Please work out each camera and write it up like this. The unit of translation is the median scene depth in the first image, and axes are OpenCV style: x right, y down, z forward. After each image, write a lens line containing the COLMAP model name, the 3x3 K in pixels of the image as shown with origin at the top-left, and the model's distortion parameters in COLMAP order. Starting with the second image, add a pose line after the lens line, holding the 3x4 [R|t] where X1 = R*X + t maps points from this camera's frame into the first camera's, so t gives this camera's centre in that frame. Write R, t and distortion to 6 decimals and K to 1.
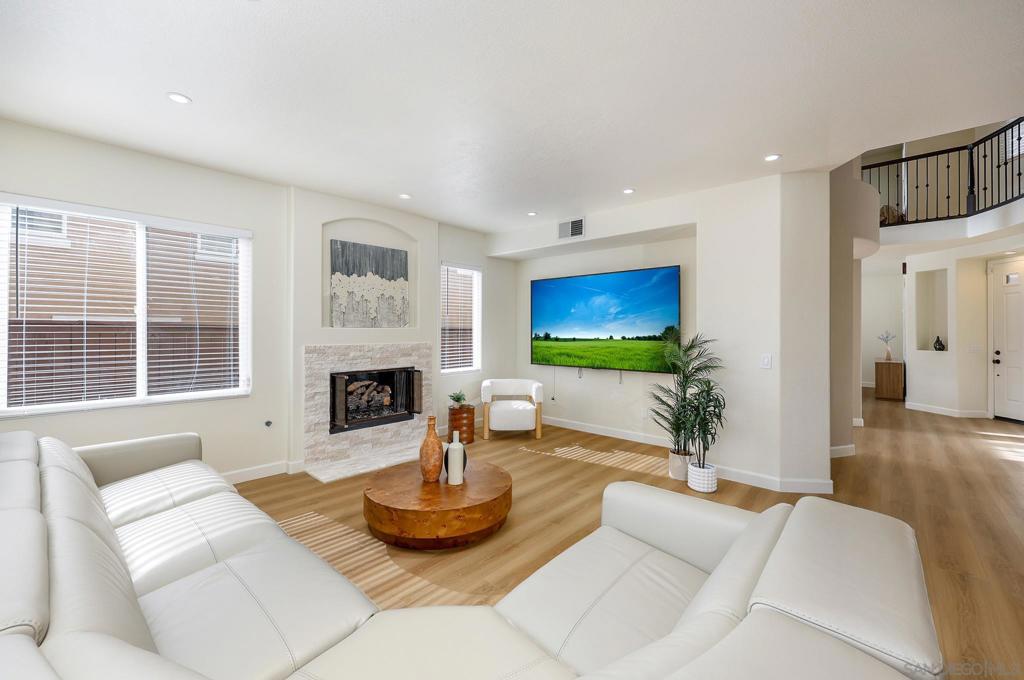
lens RADIAL K [[419.2, 0, 508.9], [0, 419.2, 331.9], [0, 0, 1]] dist [0.000705, -0.000078]
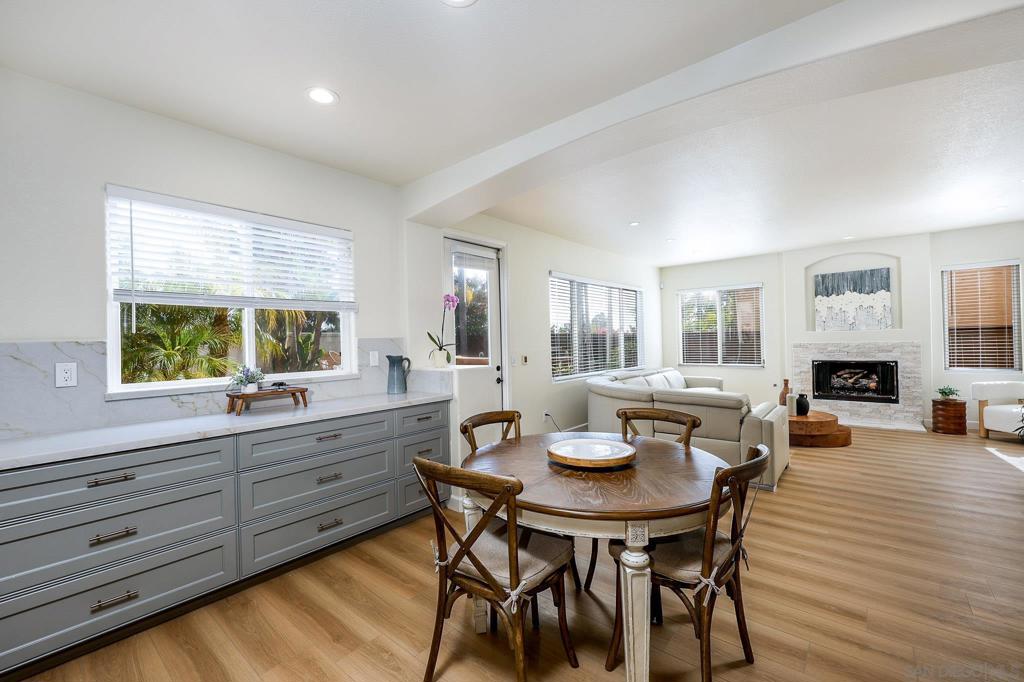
lens RADIAL K [[429.9, 0, 506.6], [0, 429.9, 339.6], [0, 0, 1]] dist [-0.001313, -0.000287]
pose [[0.028541, -0.008824, -0.999554, 1.128479], [0.016158, 0.999834, -0.008366, 0.014384], [0.999462, -0.015912, 0.028678, -0.197140]]
